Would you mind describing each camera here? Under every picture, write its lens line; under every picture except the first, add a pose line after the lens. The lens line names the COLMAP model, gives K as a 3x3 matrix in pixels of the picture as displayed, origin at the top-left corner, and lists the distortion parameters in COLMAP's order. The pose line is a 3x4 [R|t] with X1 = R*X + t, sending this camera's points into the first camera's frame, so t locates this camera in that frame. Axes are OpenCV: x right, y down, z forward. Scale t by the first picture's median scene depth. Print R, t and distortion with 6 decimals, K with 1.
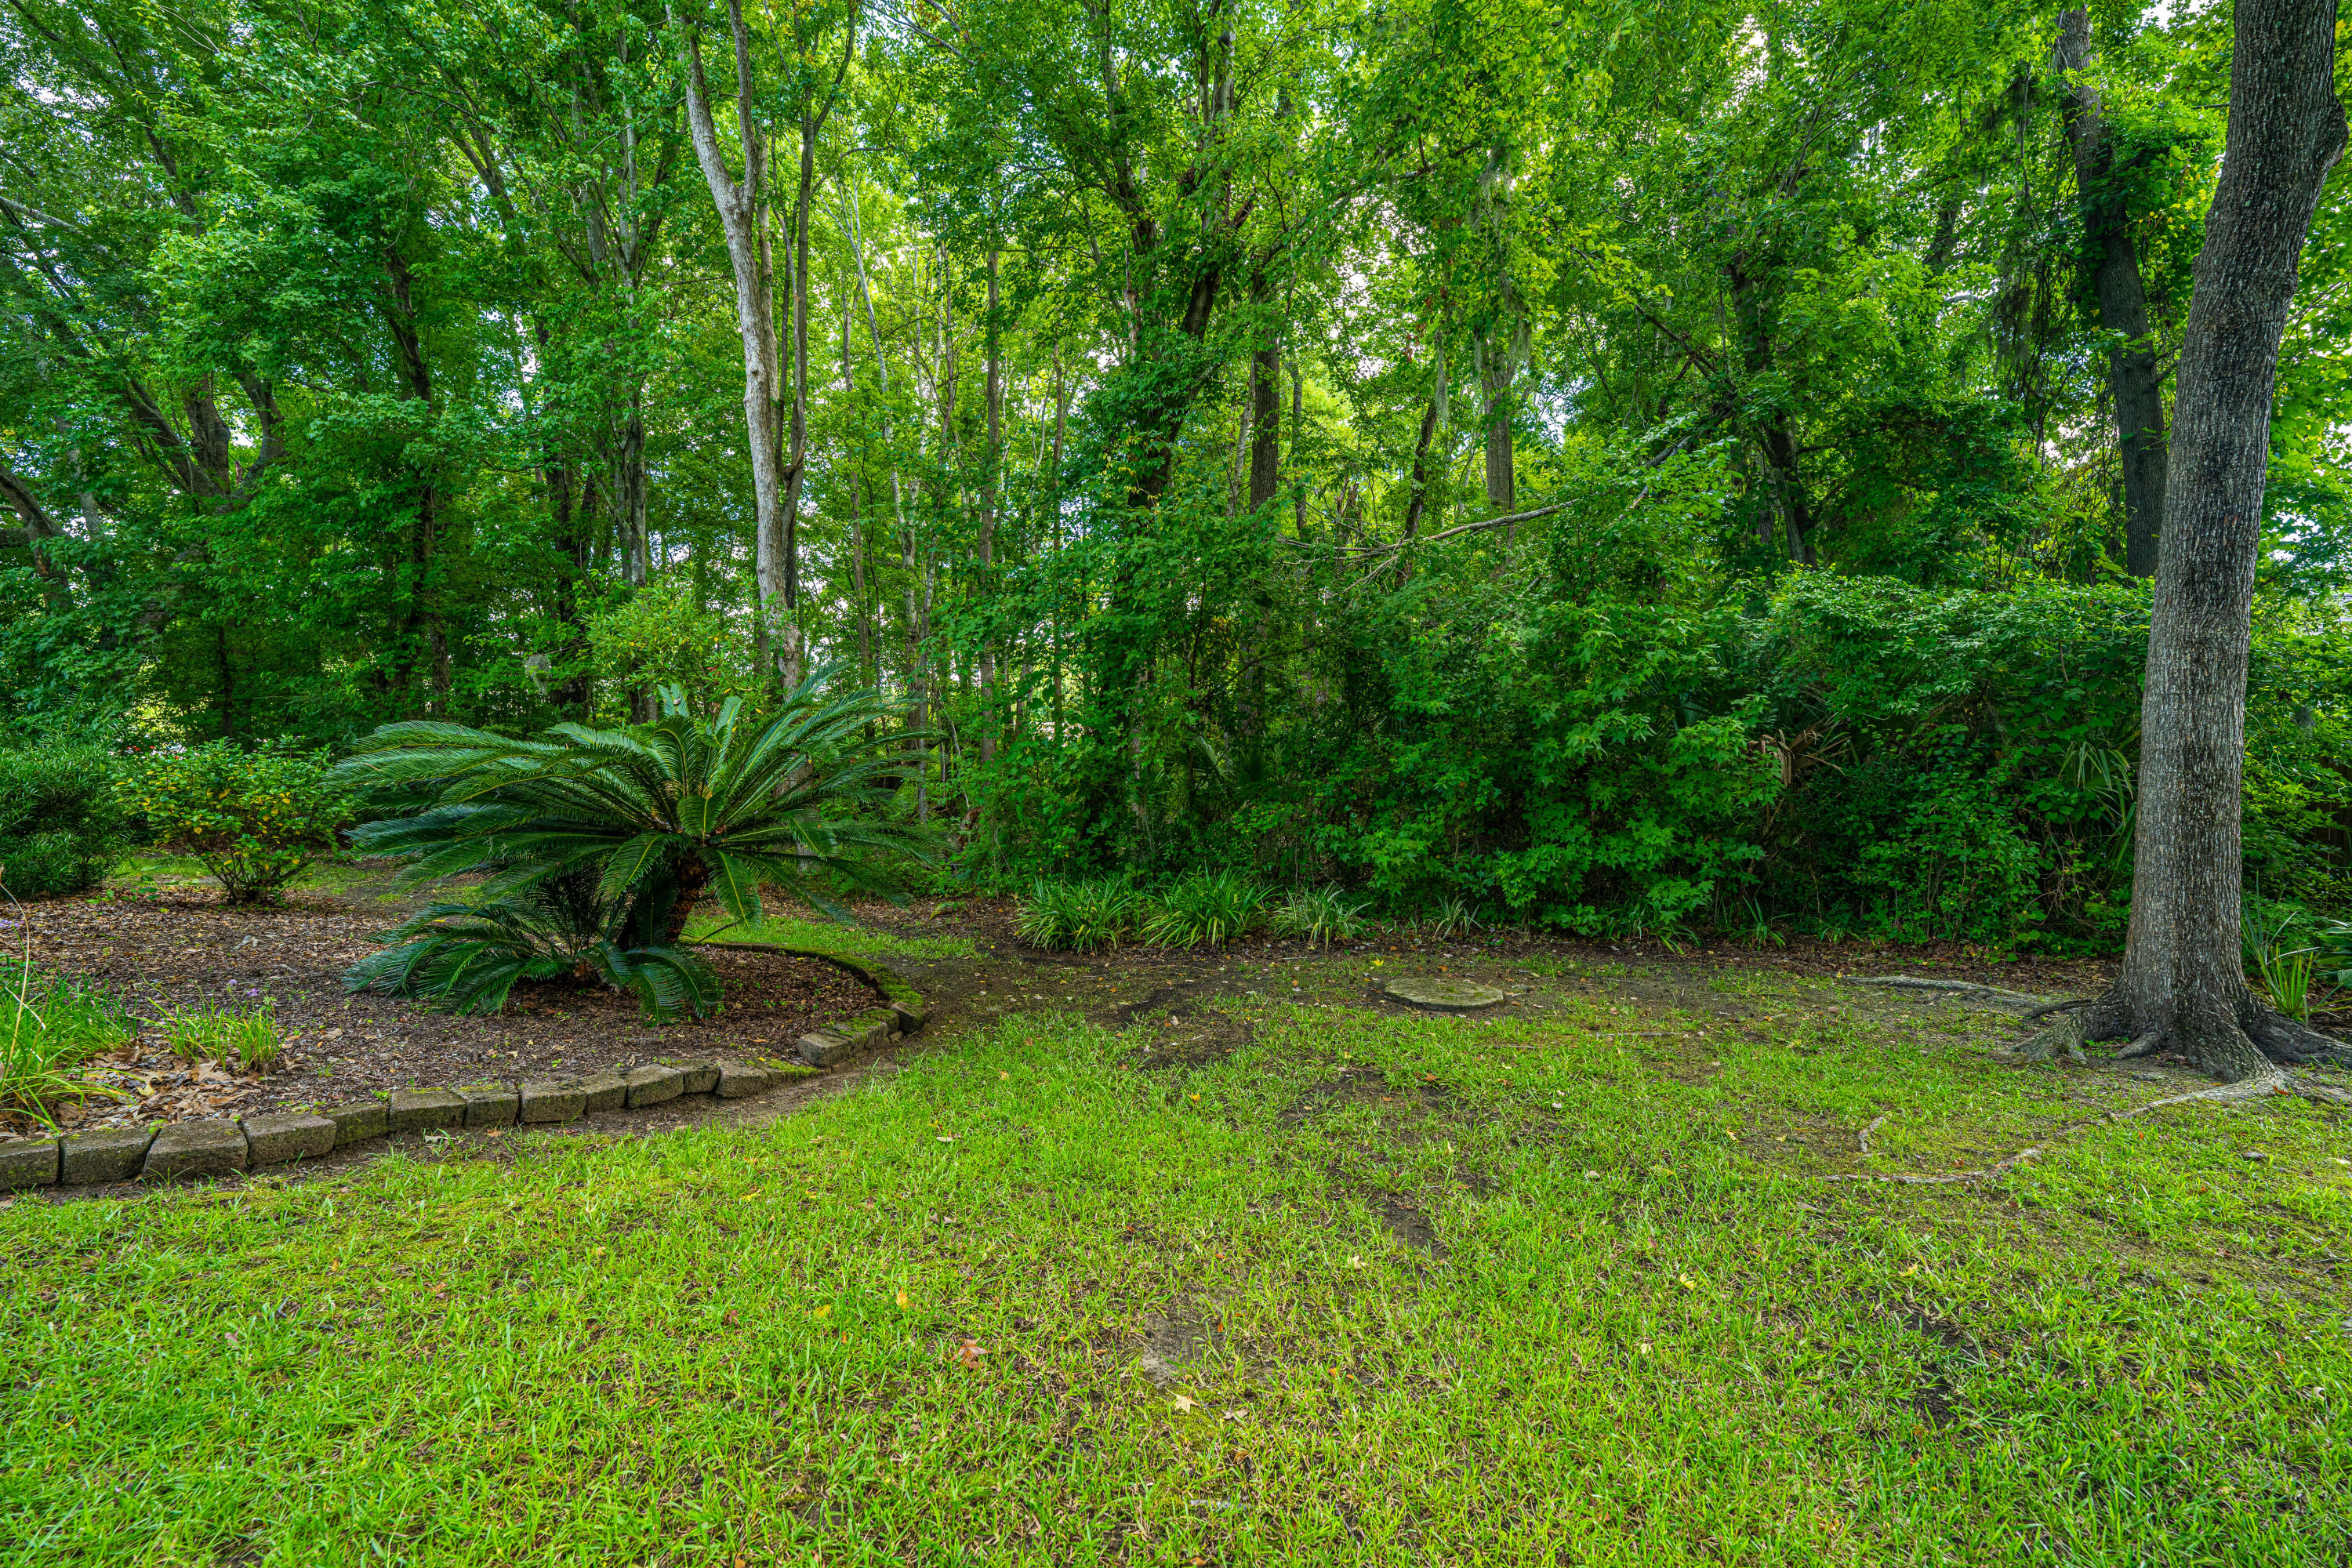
lens RADIAL K [[924.8, 0, 1184.7], [0, 924.8, 792.2], [0, 0, 1]] dist [-0.001613, 0.000040]
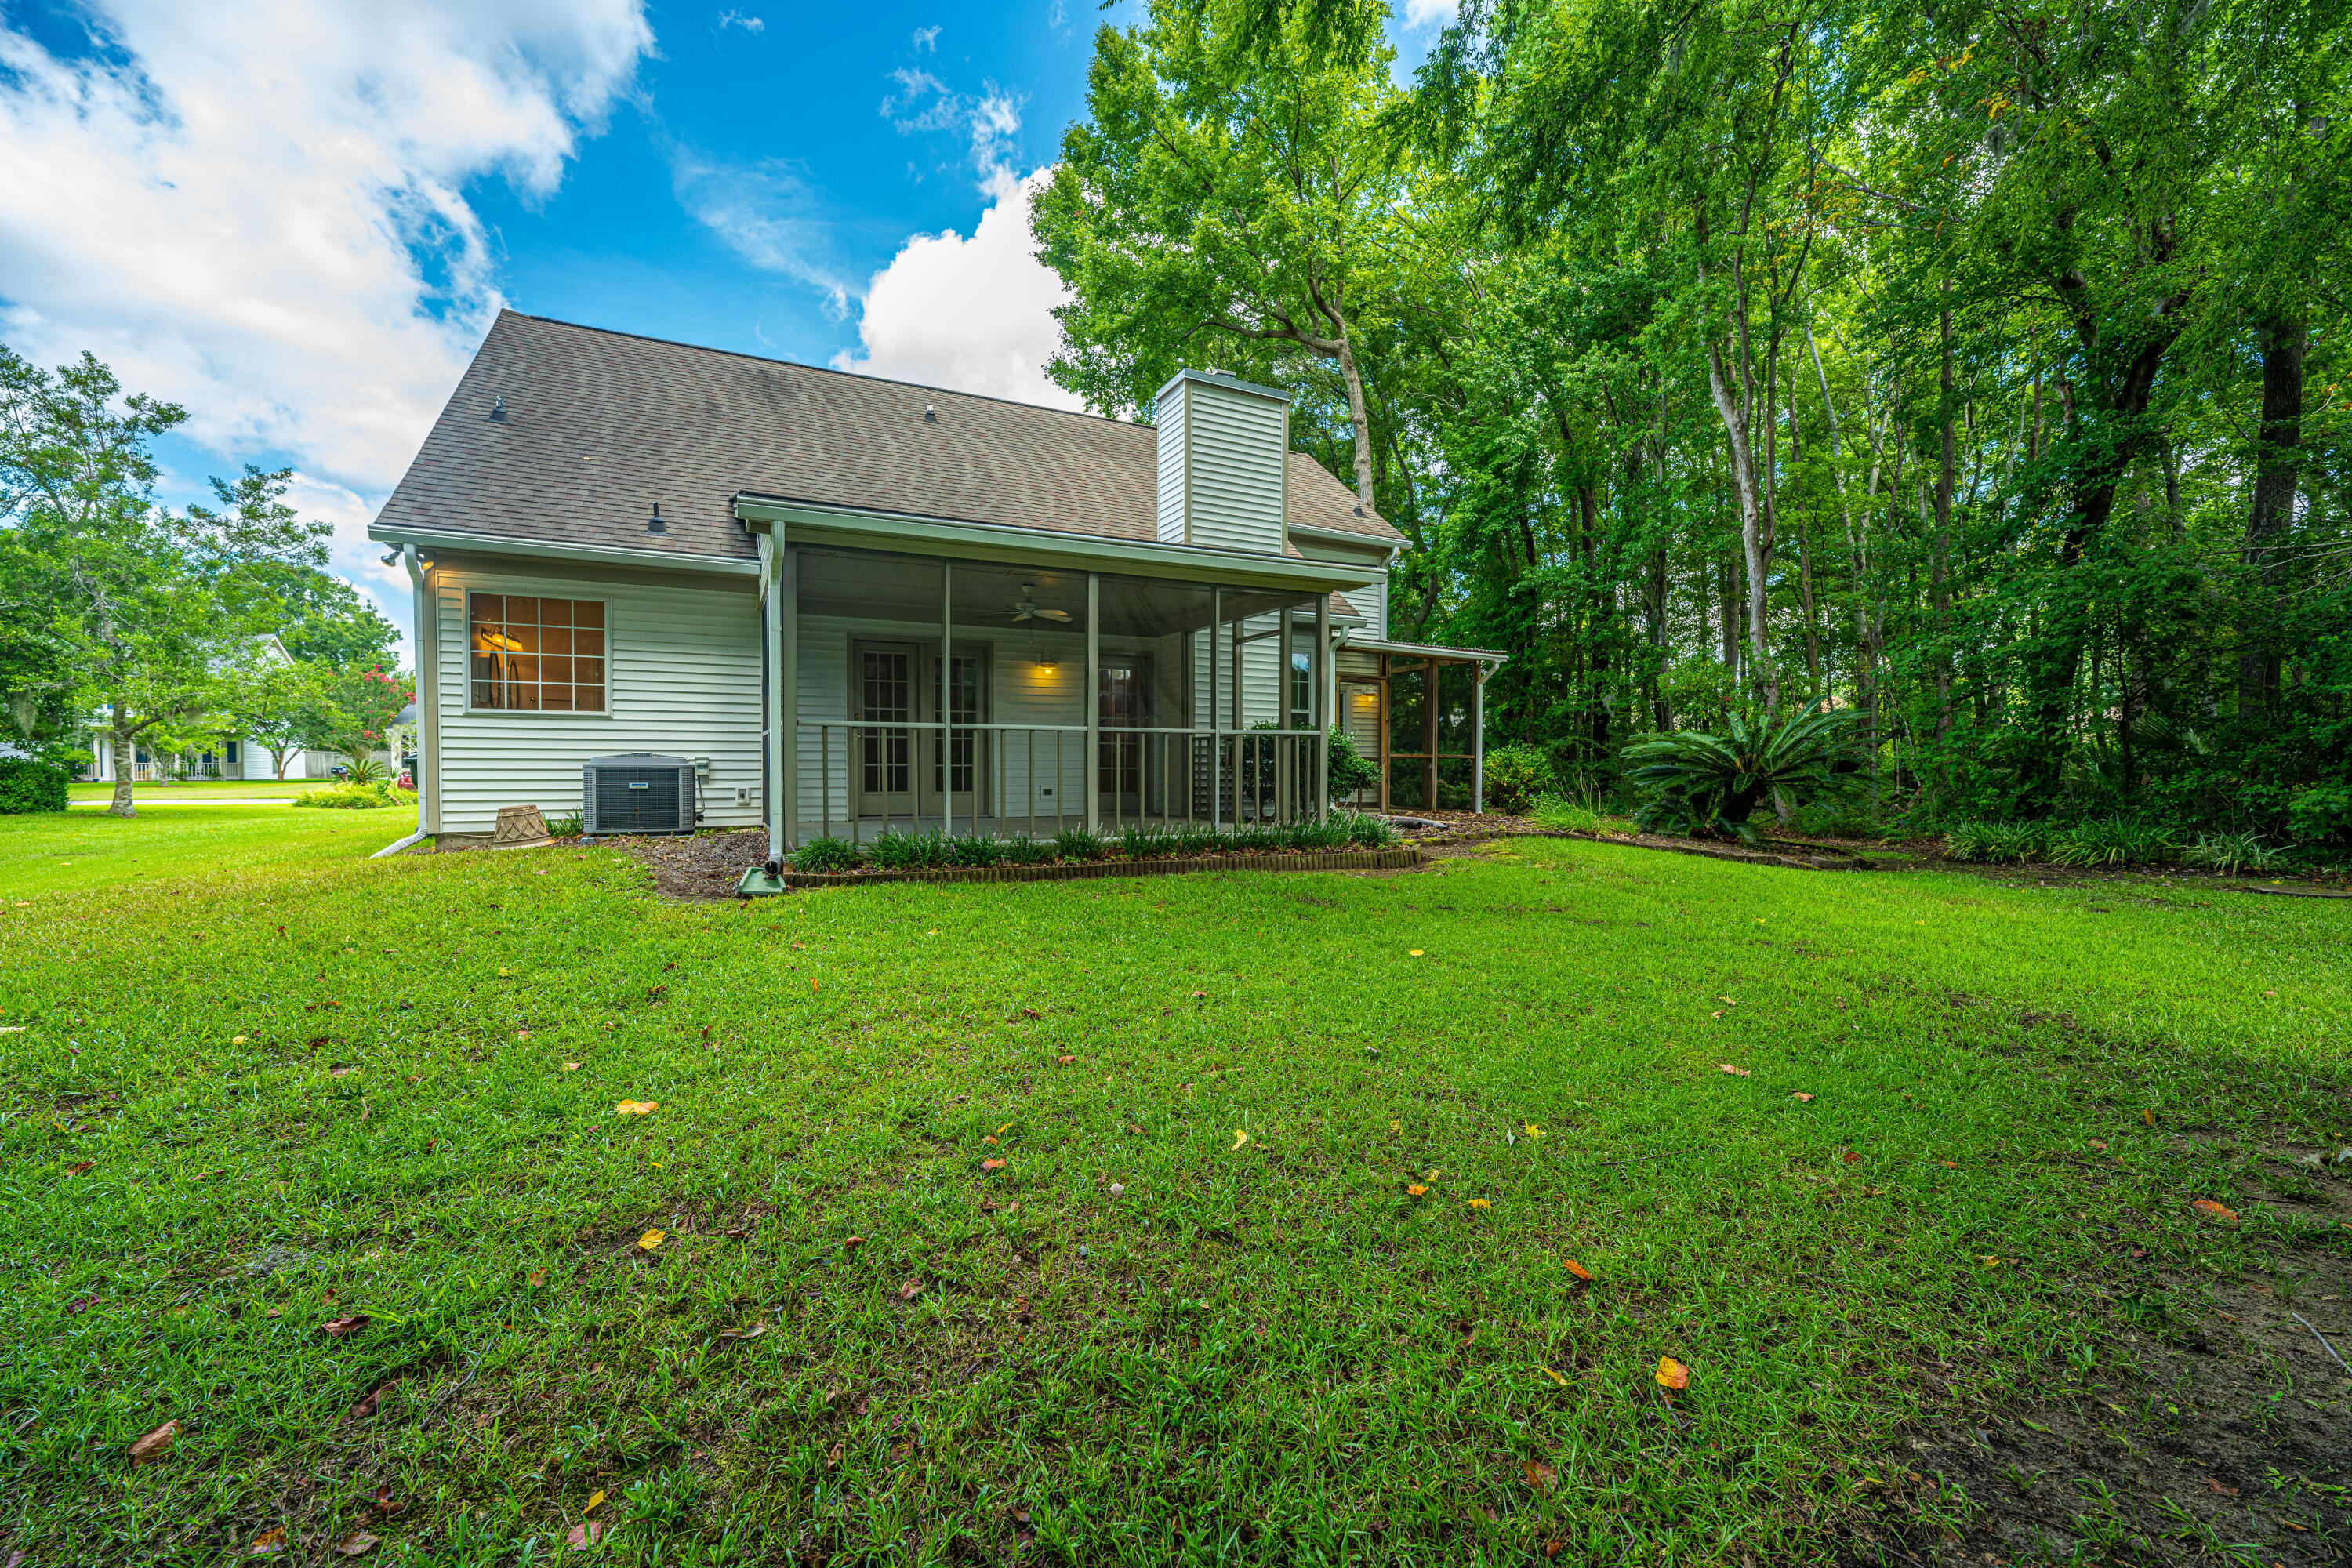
lens RADIAL K [[920.9, 0, 1165.0], [0, 920.9, 771.6], [0, 0, 1]] dist [-0.000395, 0.000269]
pose [[0.598892, -0.001265, -0.800829, 0.289066], [-0.010257, 0.999905, -0.009250, 0.046606], [0.800764, 0.013754, 0.598822, -1.029869]]
